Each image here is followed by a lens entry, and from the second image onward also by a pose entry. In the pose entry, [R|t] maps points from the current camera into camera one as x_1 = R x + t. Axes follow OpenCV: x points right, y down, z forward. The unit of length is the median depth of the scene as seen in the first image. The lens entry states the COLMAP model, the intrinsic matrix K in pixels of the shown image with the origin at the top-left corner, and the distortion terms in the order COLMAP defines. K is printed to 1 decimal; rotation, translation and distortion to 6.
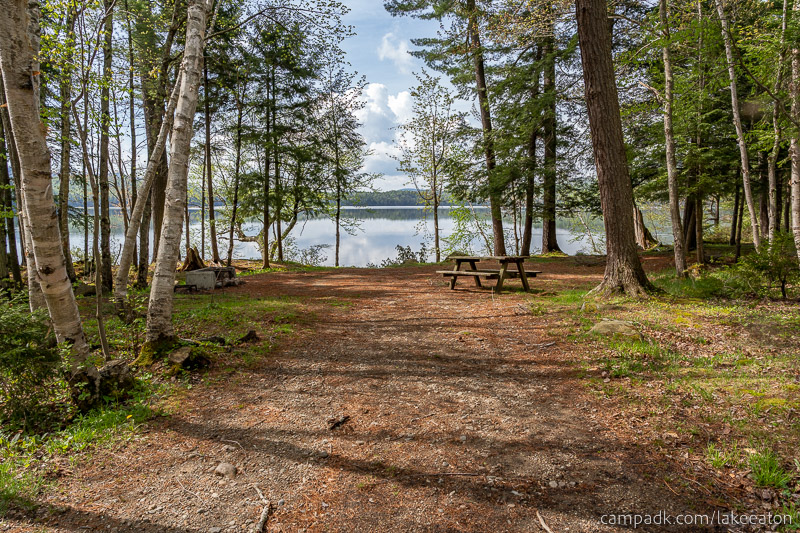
lens RADIAL K [[526.8, 0, 400.0], [0, 526.8, 266.5], [0, 0, 1]] dist [-0.004329, 0.001693]
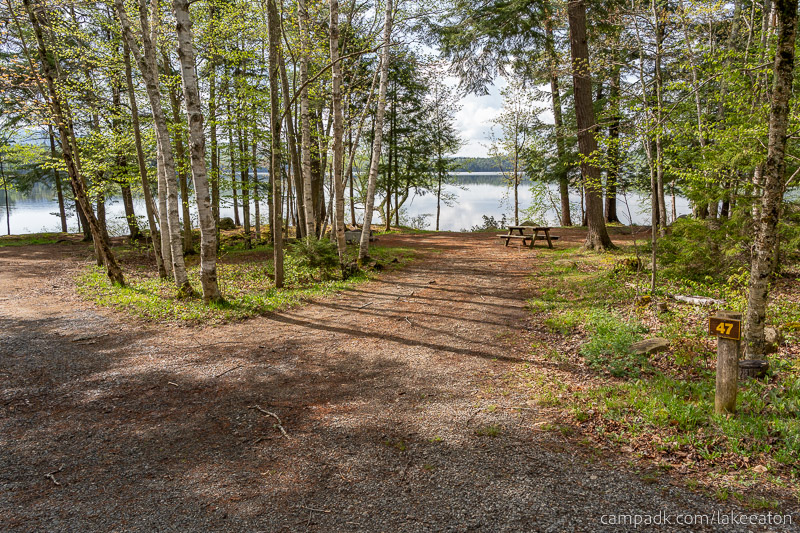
lens RADIAL K [[526.8, 0, 400.0], [0, 526.8, 266.5], [0, 0, 1]] dist [-0.004329, 0.001693]
pose [[0.980720, 0.035100, -0.192243, 0.052619], [-0.021925, 0.997289, 0.070237, -0.000767], [0.194187, -0.064668, 0.978831, -0.372041]]
